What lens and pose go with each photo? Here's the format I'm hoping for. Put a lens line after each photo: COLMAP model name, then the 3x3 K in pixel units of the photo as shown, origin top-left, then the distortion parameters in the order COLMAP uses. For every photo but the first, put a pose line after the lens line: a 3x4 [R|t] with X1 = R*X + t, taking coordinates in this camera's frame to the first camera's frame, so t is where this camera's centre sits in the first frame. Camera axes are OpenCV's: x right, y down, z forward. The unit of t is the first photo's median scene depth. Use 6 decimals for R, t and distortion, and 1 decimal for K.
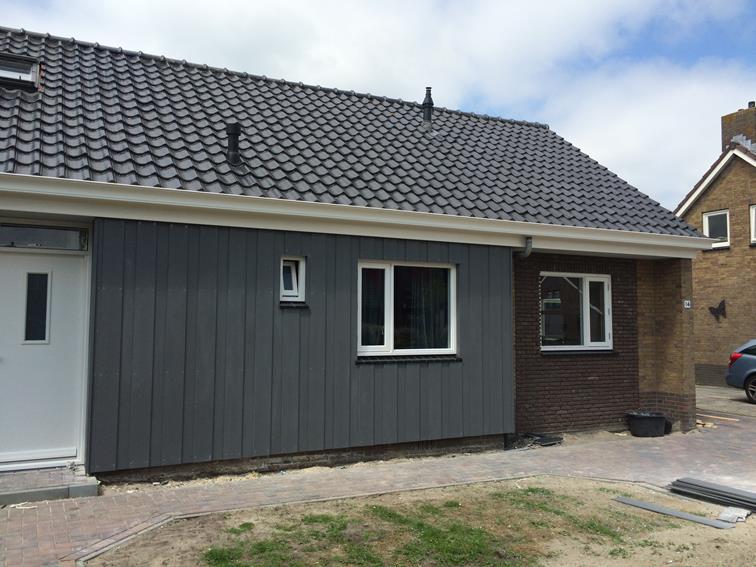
lens RADIAL K [[637.8, 0, 371.8], [0, 637.8, 276.2], [0, 0, 1]] dist [0.069280, -0.103112]
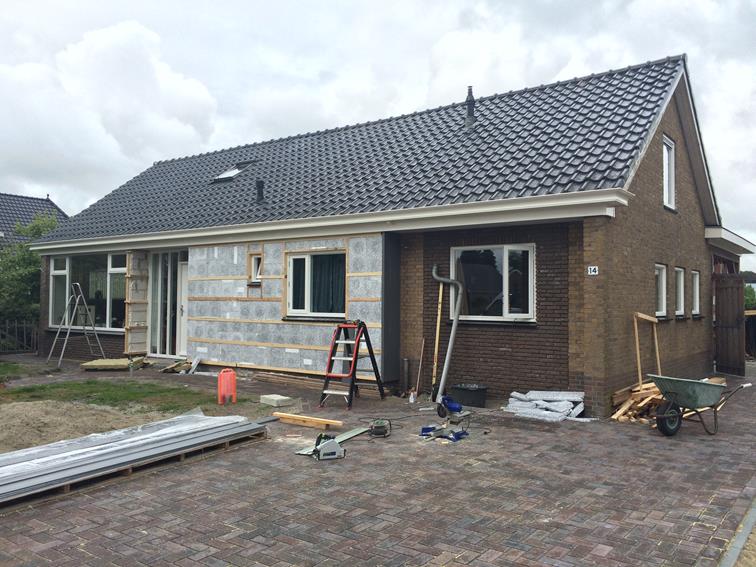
lens RADIAL K [[637.8, 0, 377.6], [0, 637.8, 283.9], [0, 0, 1]] dist [0.069280, -0.103112]
pose [[0.455767, -0.025802, -0.889725, 1.431291], [0.056357, 0.998411, -0.000085, 0.058460], [0.888313, -0.050104, 0.456497, 0.476229]]
